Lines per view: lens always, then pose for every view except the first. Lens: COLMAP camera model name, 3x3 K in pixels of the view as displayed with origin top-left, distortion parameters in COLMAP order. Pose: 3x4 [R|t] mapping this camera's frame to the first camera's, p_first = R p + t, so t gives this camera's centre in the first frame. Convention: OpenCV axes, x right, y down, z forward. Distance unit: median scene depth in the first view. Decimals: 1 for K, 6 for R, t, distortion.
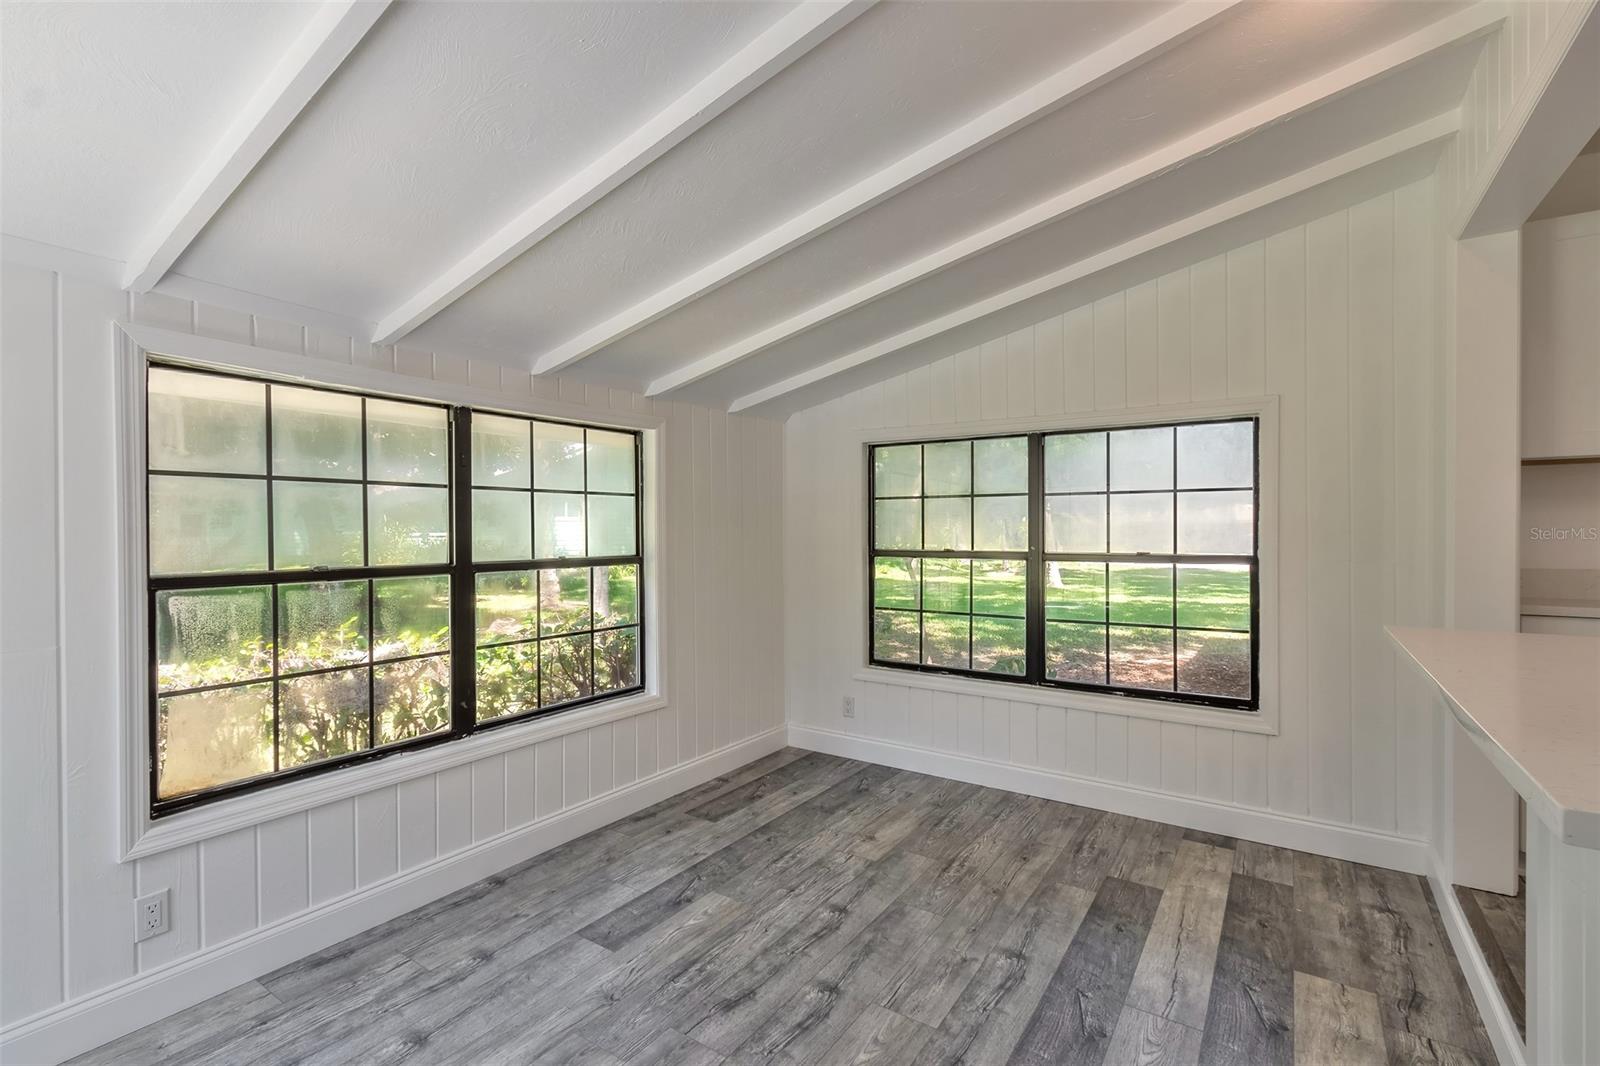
lens RADIAL K [[728.7, 0, 790.7], [0, 728.7, 535.8], [0, 0, 1]] dist [0.007760, -0.000738]
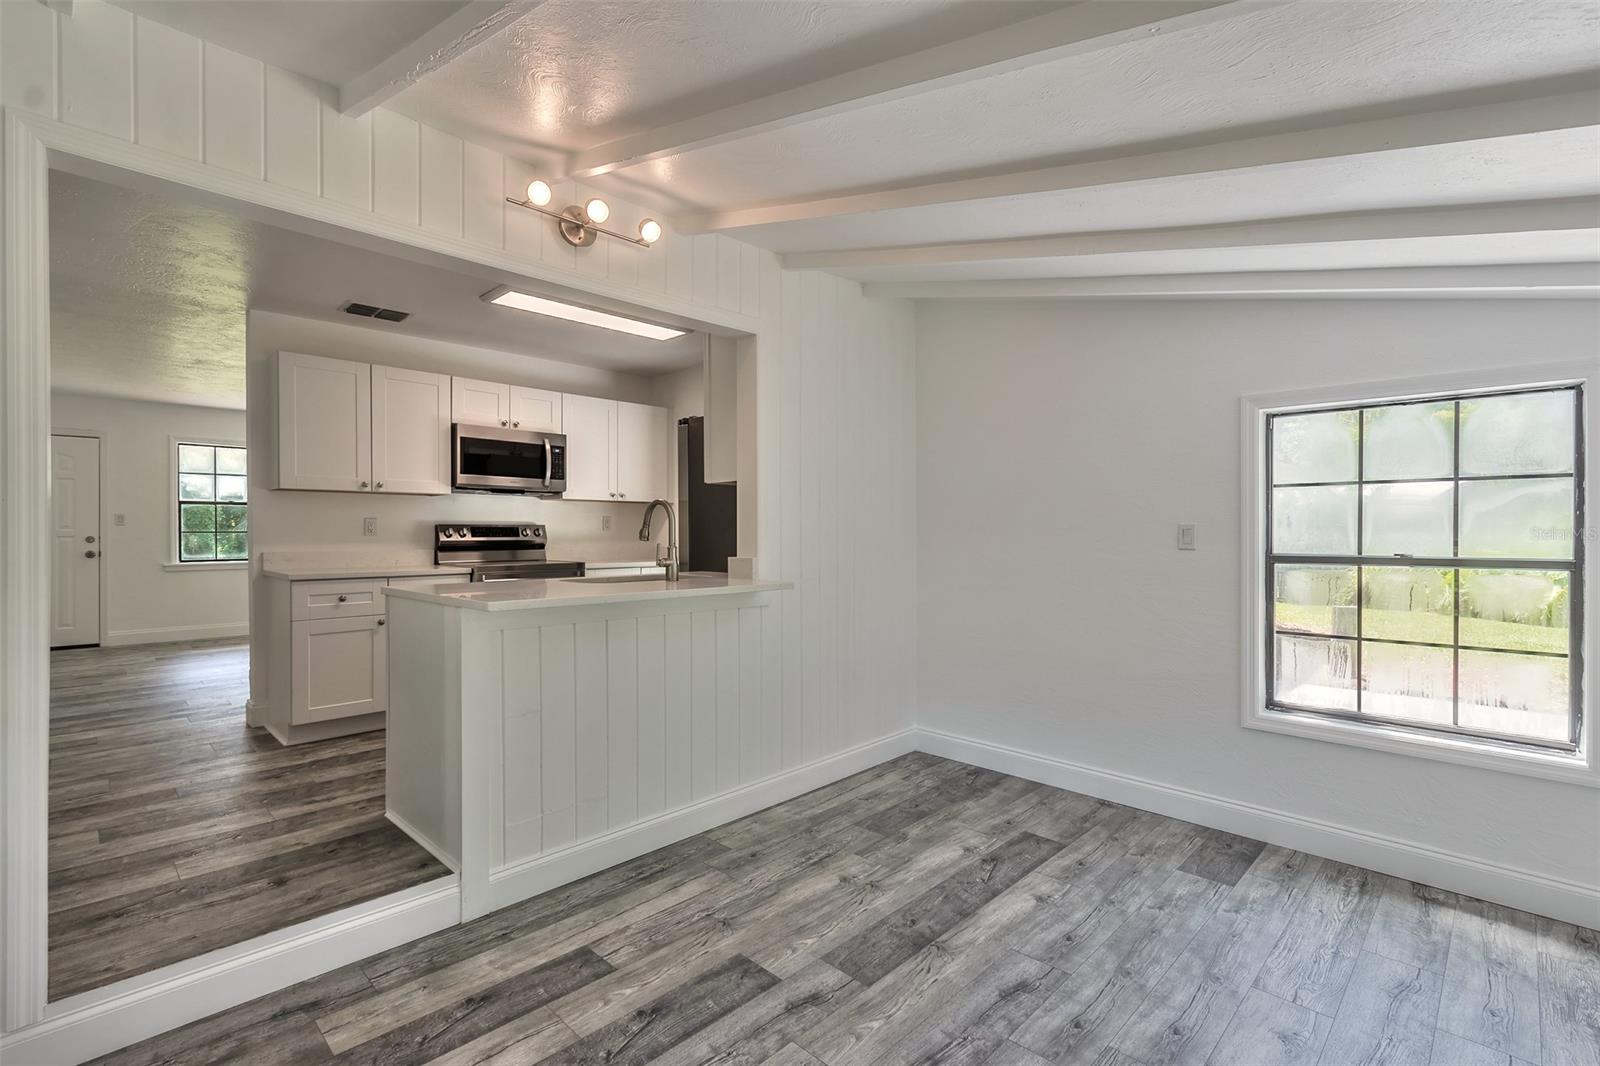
lens RADIAL K [[728.7, 0, 790.7], [0, 728.7, 535.8], [0, 0, 1]] dist [0.007760, -0.000738]
pose [[-0.983419, 0.002417, 0.181333, 0.017055], [0.003592, 0.999975, 0.006152, -0.002902], [-0.181313, 0.006702, -0.983403, 1.388433]]
